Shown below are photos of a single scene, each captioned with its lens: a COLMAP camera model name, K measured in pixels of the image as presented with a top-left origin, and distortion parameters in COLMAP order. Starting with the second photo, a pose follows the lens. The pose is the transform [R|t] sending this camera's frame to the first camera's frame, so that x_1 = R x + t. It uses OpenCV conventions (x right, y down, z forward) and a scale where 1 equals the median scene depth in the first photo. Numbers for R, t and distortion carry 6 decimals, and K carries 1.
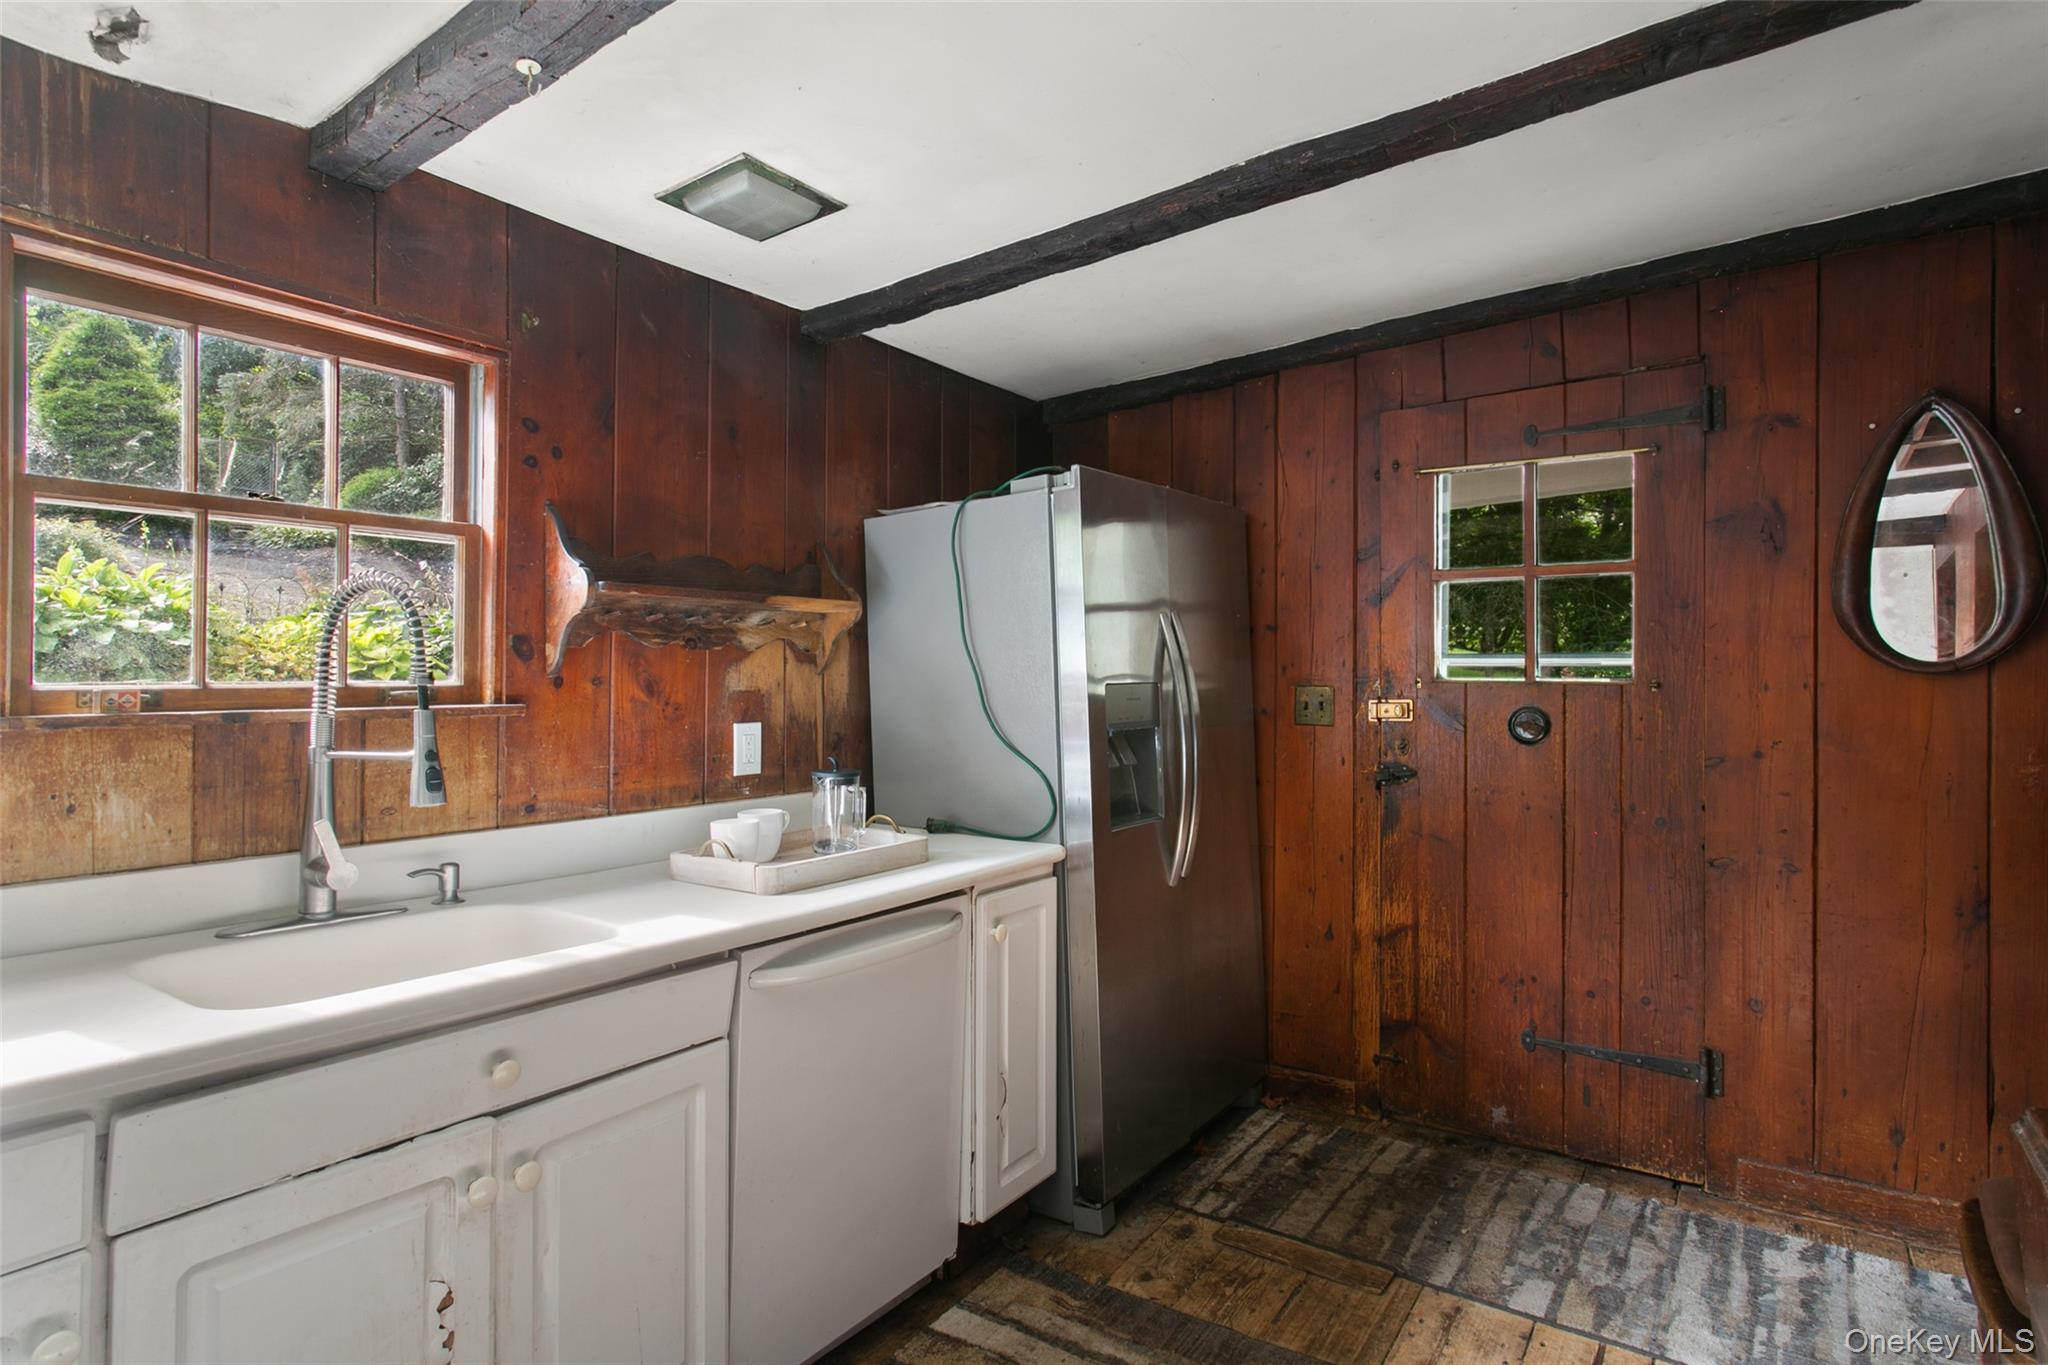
lens RADIAL K [[1019.7, 0, 1028.0], [0, 1019.7, 694.4], [0, 0, 1]] dist [0.004284, 0.000323]
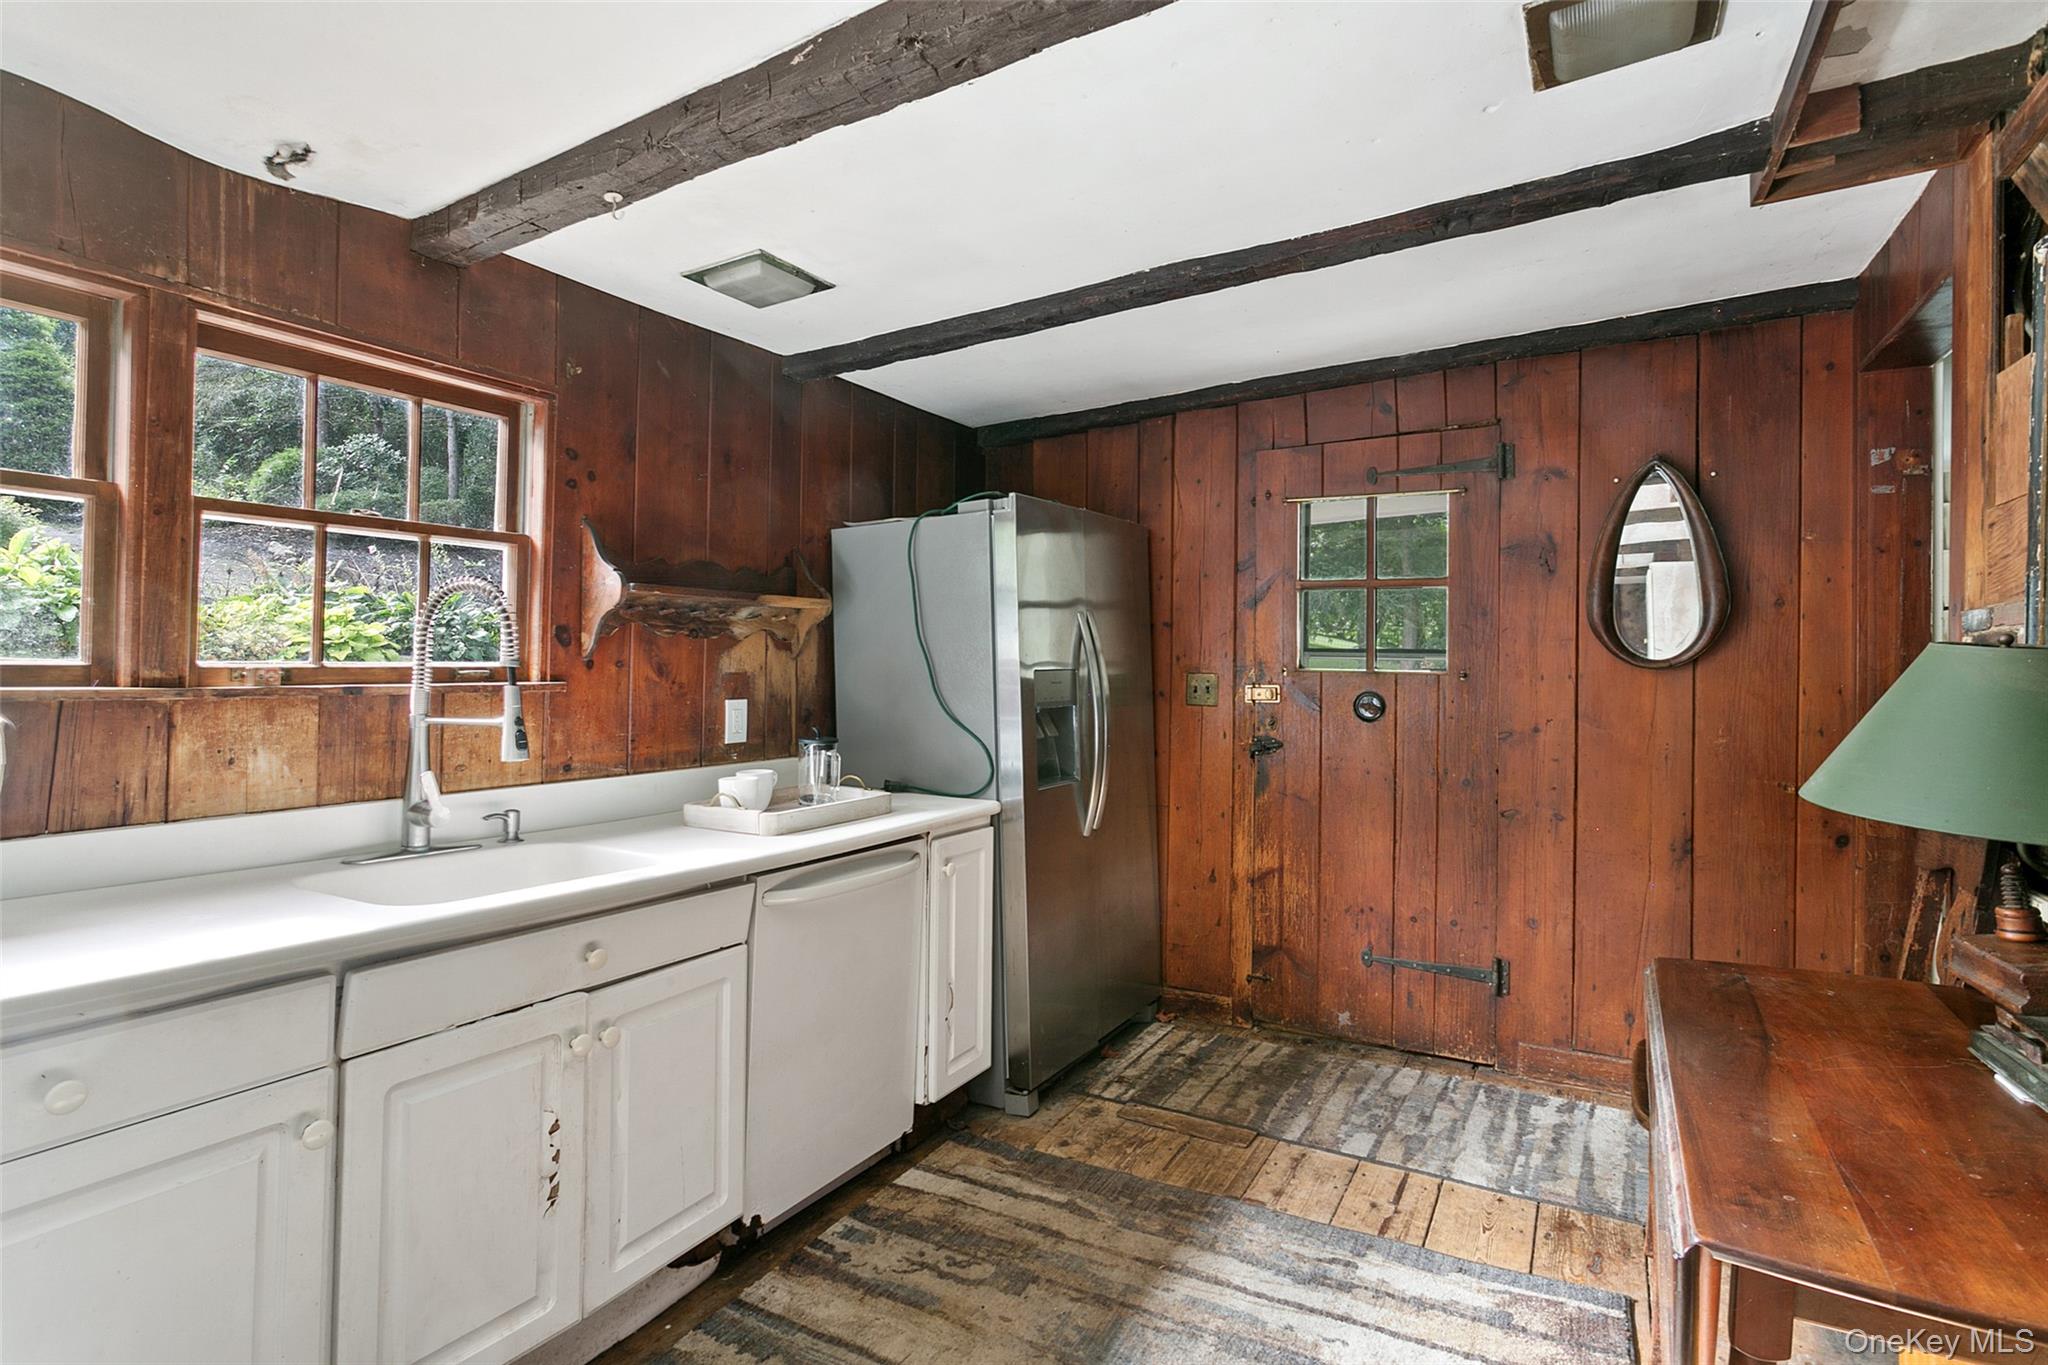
lens RADIAL K [[1019.7, 0, 1018.8], [0, 1019.7, 674.5], [0, 0, 1]] dist [0.004284, 0.000323]
pose [[0.996232, 0.009628, 0.086192, -0.053748], [-0.009255, 0.999946, -0.004731, 0.001220], [-0.086233, 0.003916, 0.996267, -0.247788]]
